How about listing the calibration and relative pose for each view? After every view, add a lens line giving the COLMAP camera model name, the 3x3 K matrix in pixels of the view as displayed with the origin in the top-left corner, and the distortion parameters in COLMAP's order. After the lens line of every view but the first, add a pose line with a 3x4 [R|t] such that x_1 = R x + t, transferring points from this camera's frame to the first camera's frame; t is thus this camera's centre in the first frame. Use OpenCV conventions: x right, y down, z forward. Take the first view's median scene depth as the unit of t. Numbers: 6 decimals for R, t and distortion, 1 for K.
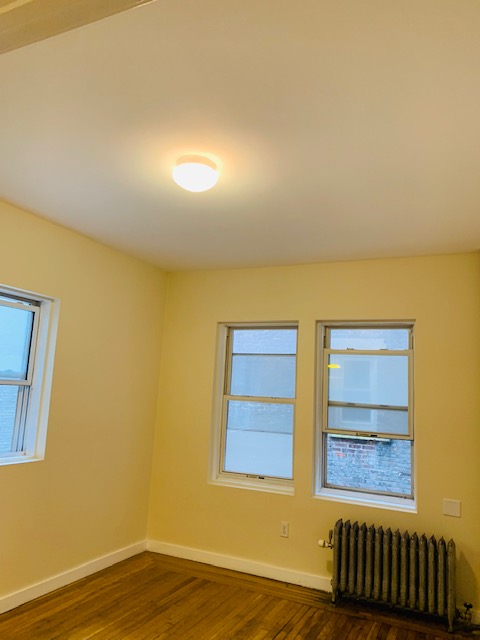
lens RADIAL K [[482.0, 0, 240.0], [0, 482.0, 320.0], [0, 0, 1]] dist [0.039078, -0.006306]
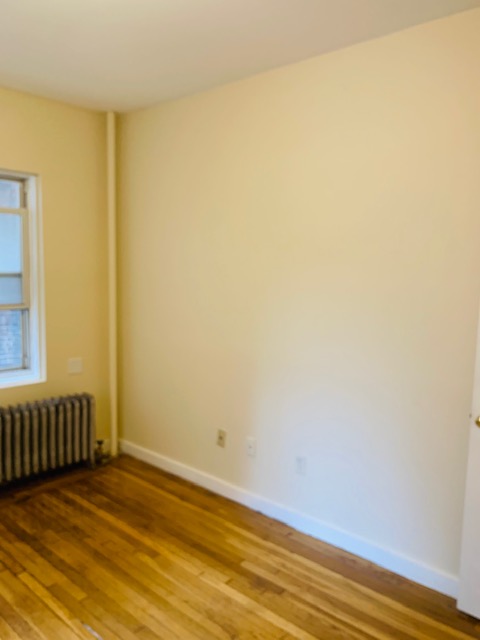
lens RADIAL K [[496.7, 0, 240.0], [0, 496.7, 320.0], [0, 0, 1]] dist [0.000541, -0.001814]
pose [[0.282784, -0.137343, 0.949300, -0.456292], [-0.152777, 0.970612, 0.185936, 0.036191], [-0.946939, -0.197611, 0.253490, 0.407988]]
